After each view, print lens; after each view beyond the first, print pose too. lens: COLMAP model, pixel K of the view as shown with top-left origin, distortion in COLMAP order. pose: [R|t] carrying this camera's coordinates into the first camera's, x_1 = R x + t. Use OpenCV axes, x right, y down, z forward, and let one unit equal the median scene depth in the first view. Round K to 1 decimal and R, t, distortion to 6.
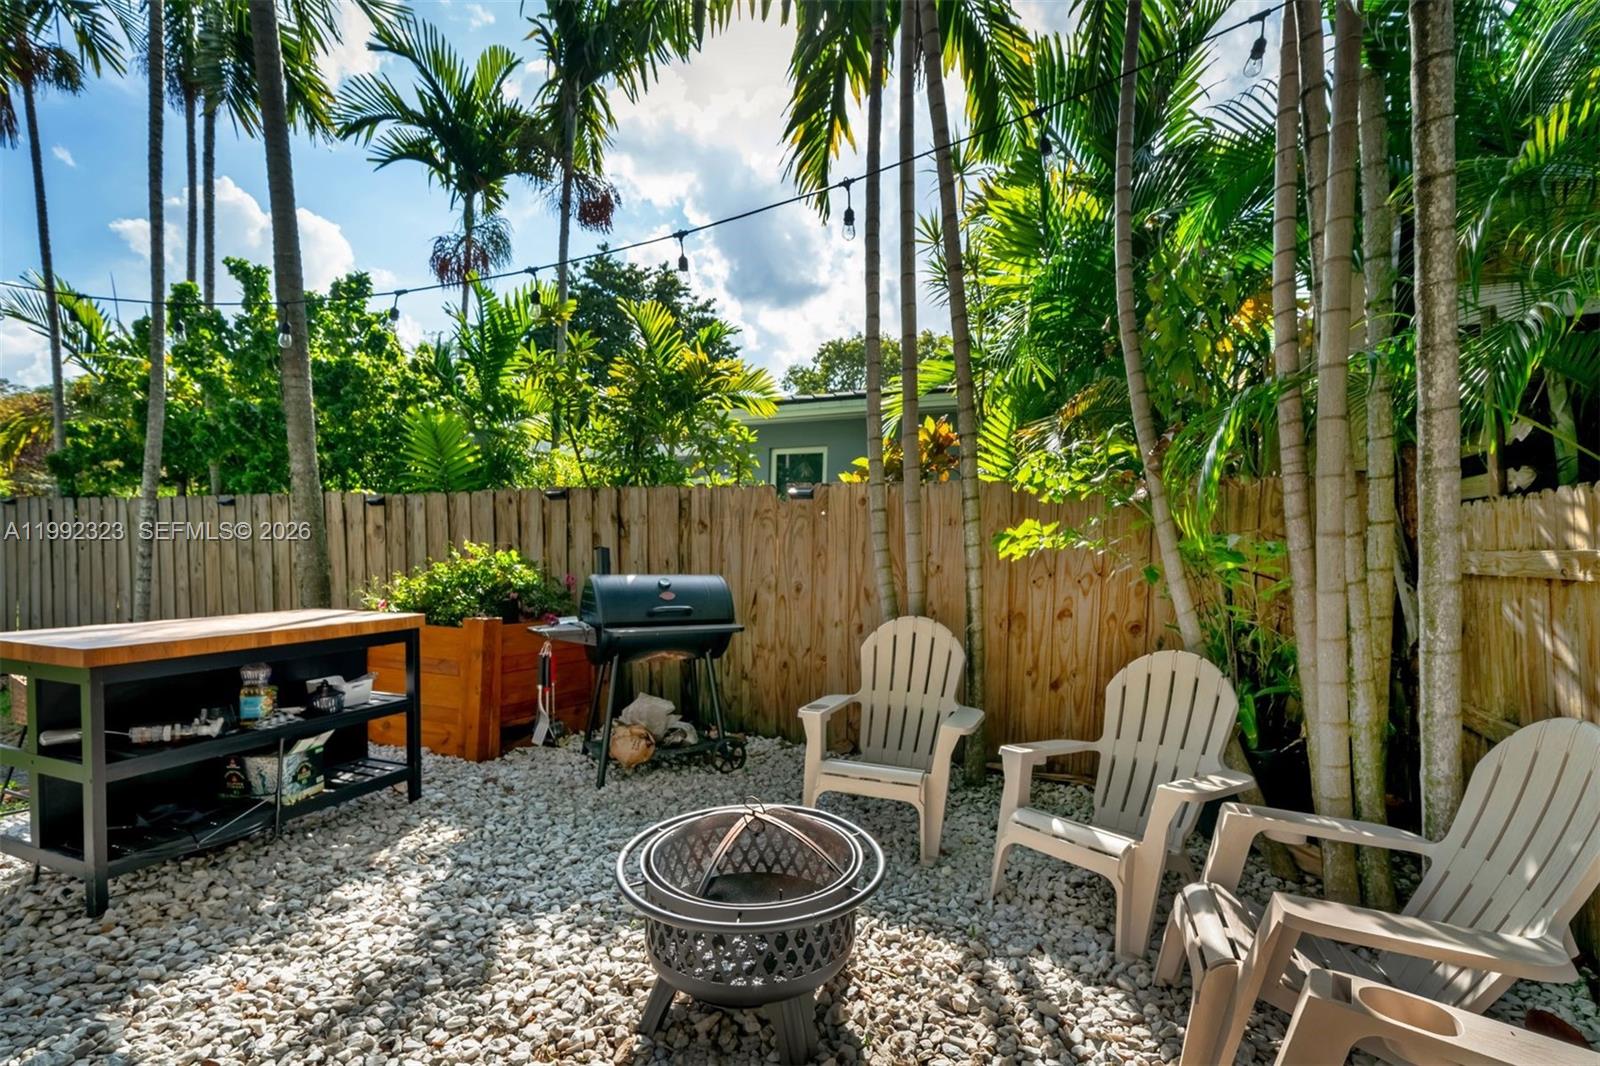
lens RADIAL K [[680.1, 0, 784.9], [0, 680.1, 565.1], [0, 0, 1]] dist [0.000710, 0.000215]
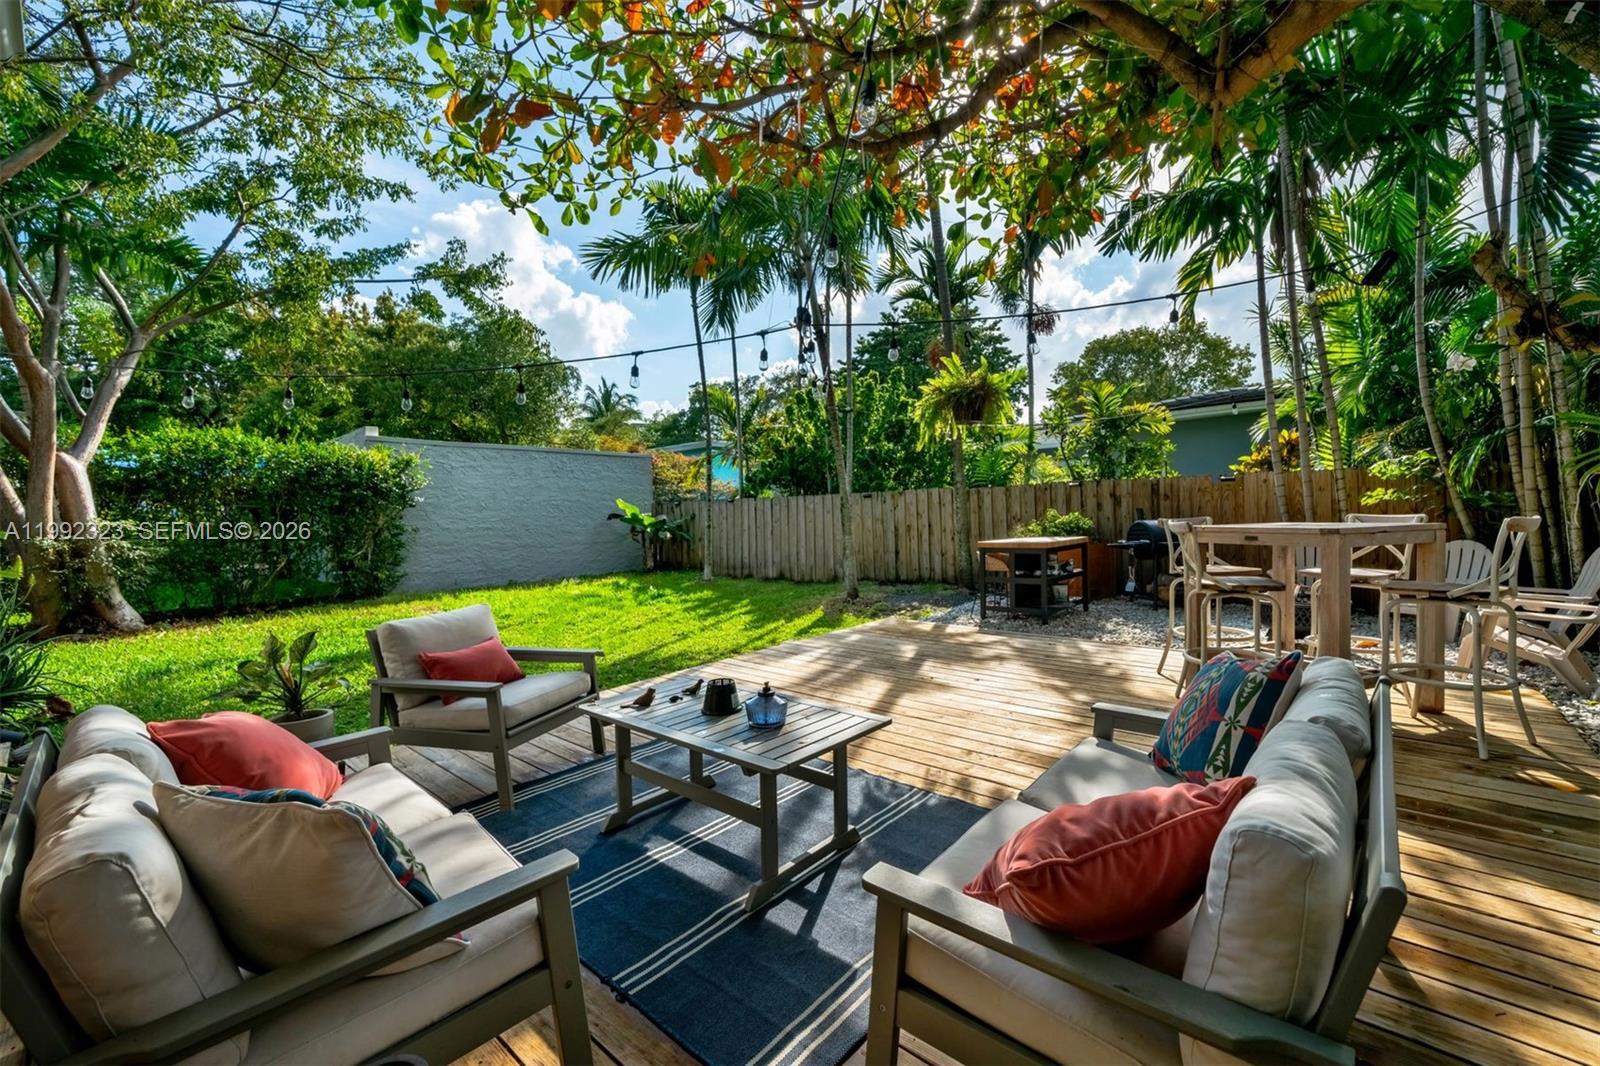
lens RADIAL K [[644.0, 0, 793.5], [0, 644.0, 524.5], [0, 0, 1]] dist [-0.000931, -0.000015]
pose [[0.957769, -0.032640, -0.285681, -0.832601], [0.027194, 0.999365, -0.023010, 0.048838], [0.286251, 0.014270, 0.958049, -1.494694]]
